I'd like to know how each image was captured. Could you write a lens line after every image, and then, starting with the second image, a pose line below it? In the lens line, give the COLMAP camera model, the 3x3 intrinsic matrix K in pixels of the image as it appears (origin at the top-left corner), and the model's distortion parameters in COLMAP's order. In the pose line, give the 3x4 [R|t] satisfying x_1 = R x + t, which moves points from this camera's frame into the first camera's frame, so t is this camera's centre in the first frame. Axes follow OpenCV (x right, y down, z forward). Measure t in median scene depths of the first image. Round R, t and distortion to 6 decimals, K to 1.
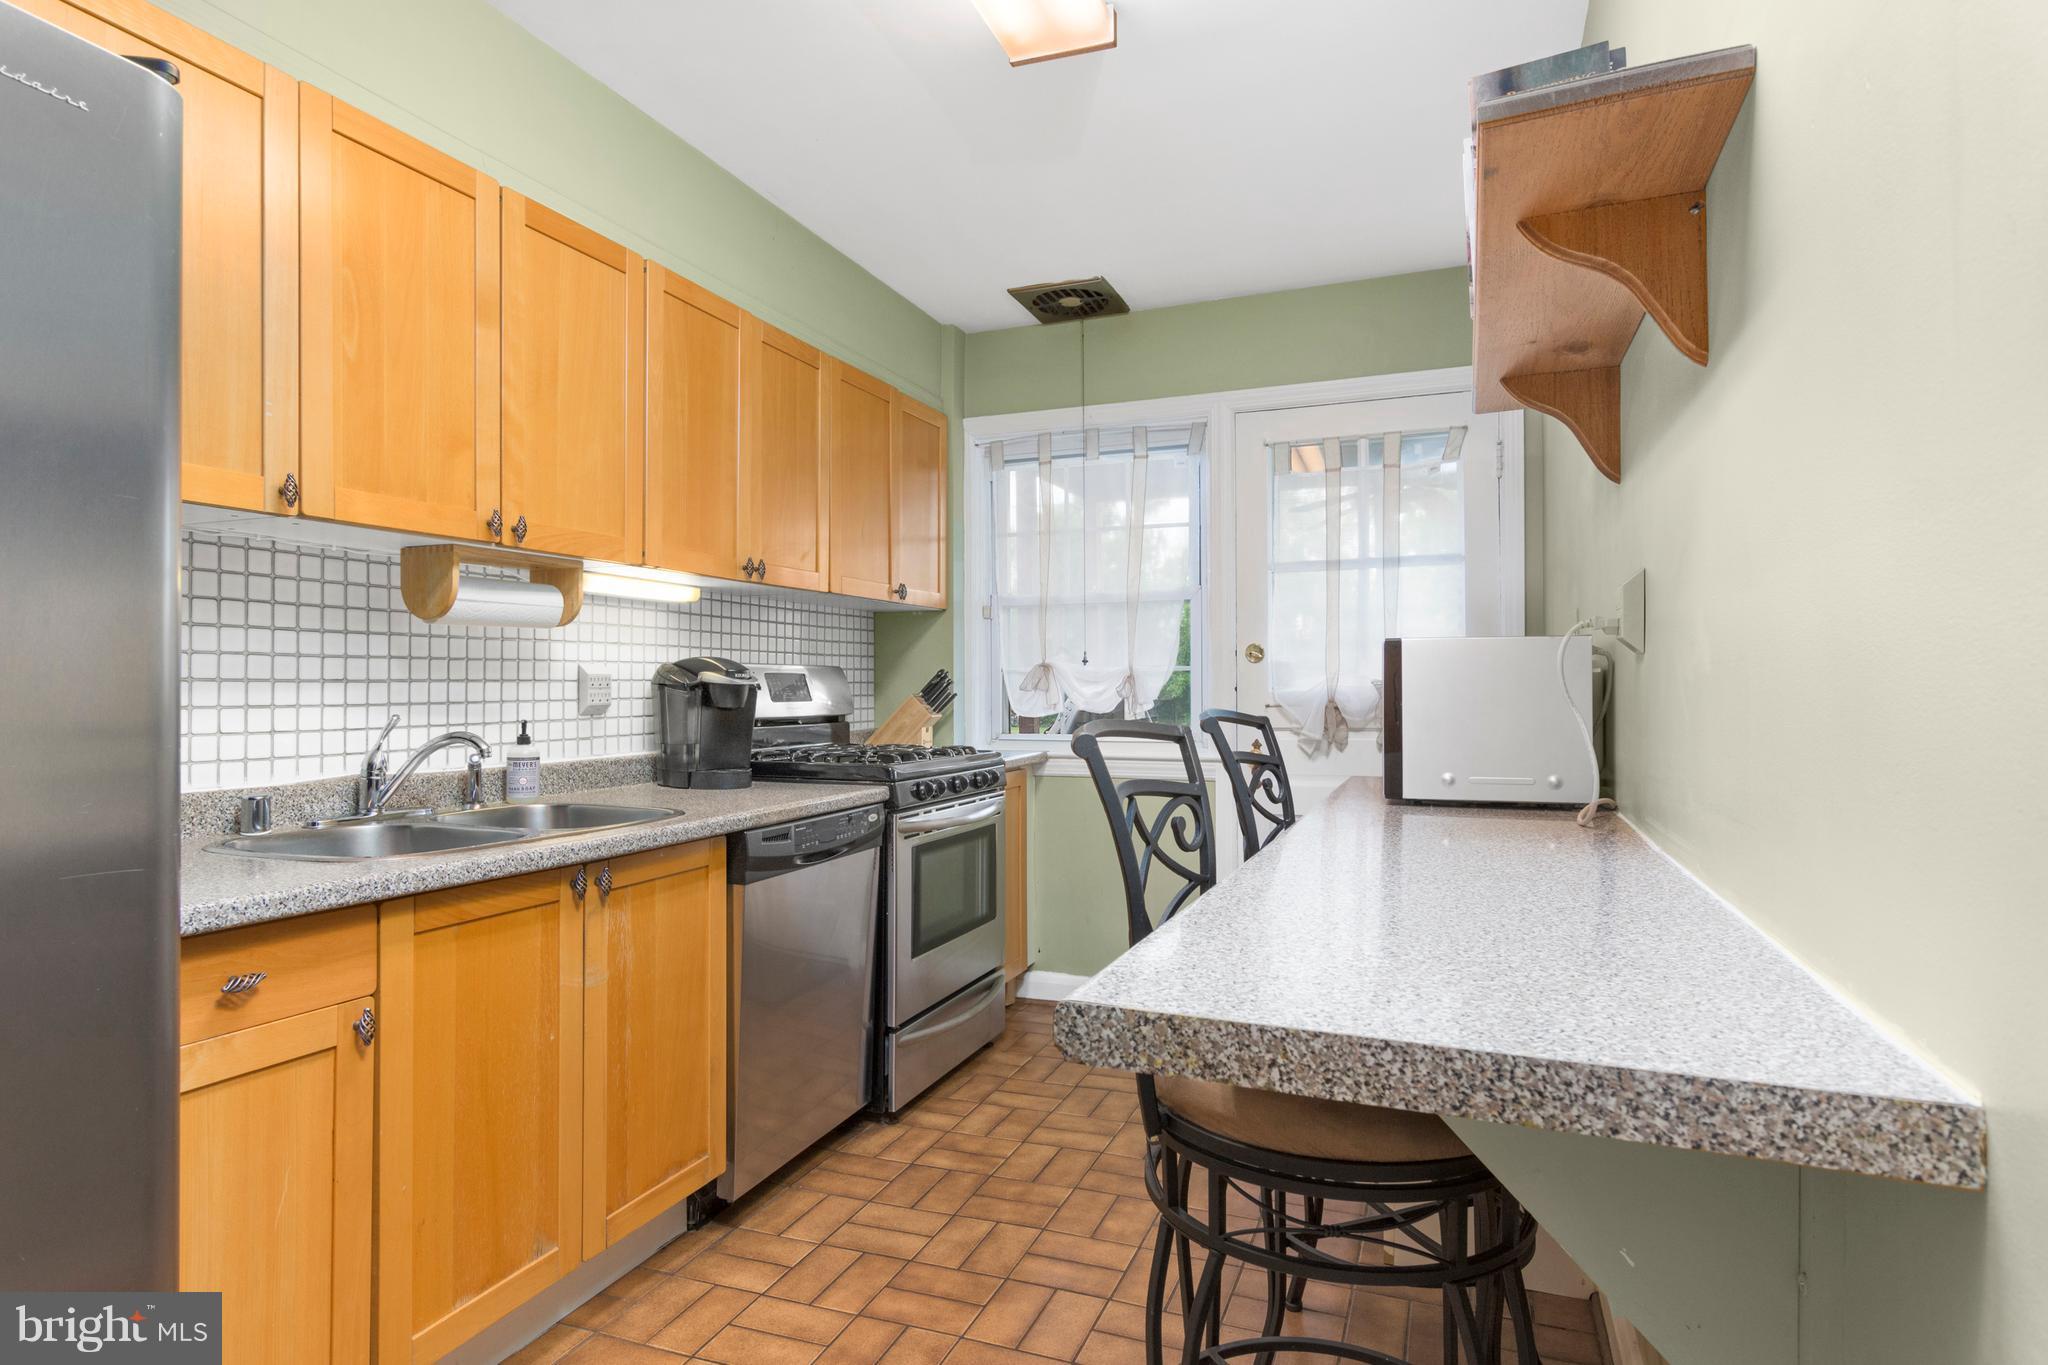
lens RADIAL K [[1012.6, 0, 1021.7], [0, 1012.6, 699.7], [0, 0, 1]] dist [-0.001589, -0.000067]
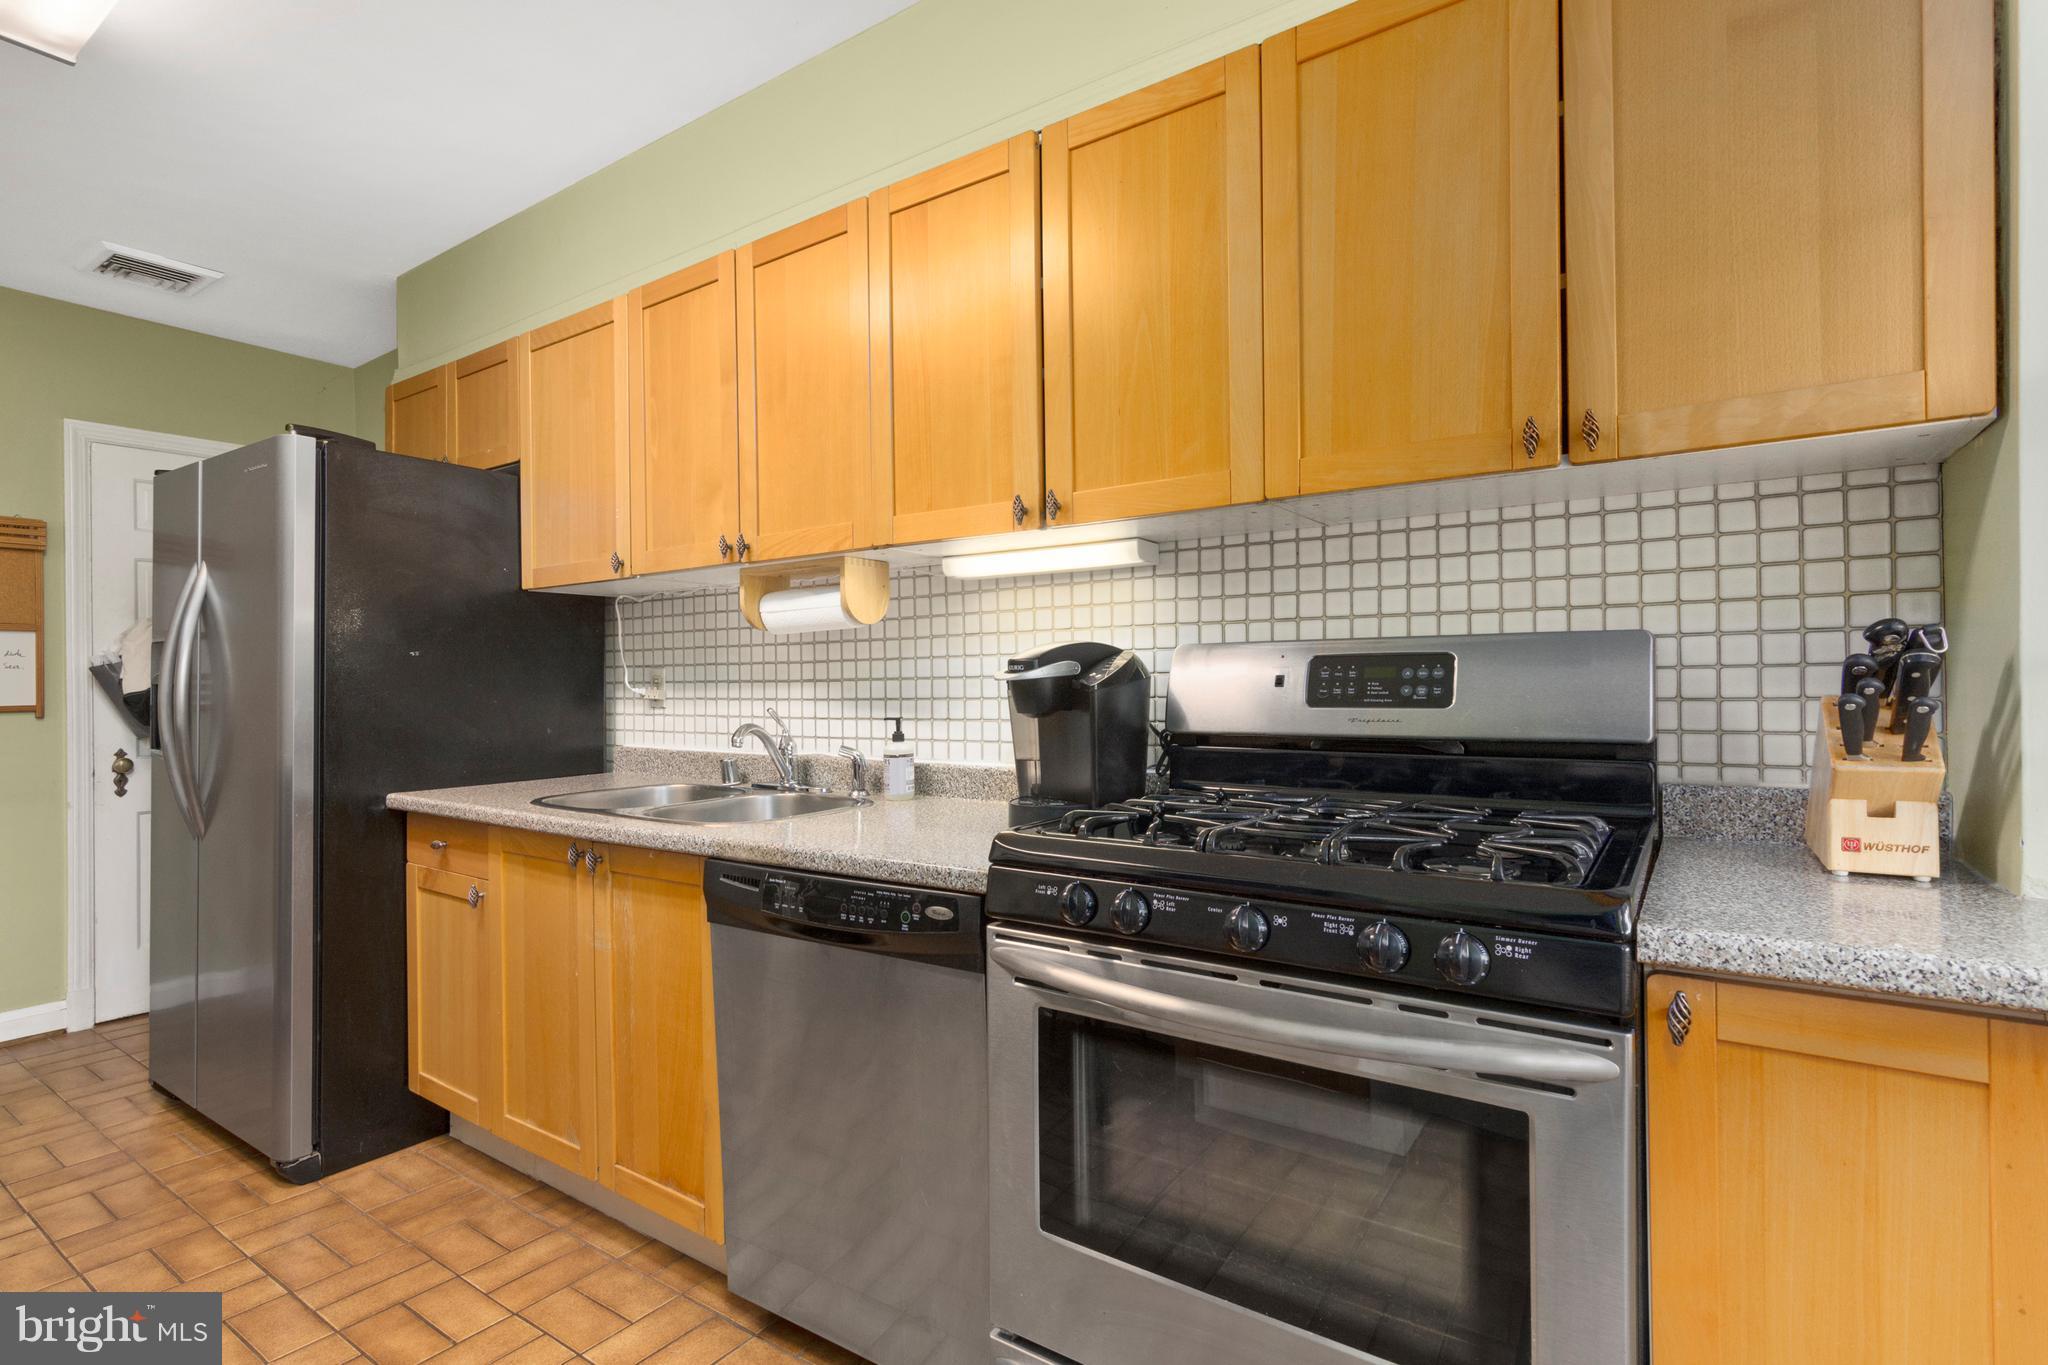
lens RADIAL K [[971.0, 0, 1024.0], [0, 971.0, 682.5], [0, 0, 1]] dist [0.001554, 0.000102]
pose [[-0.200186, 0.009756, -0.979709, 0.437310], [0.002654, 0.999952, 0.009415, -0.023819], [0.979754, -0.000716, -0.200202, 1.326490]]
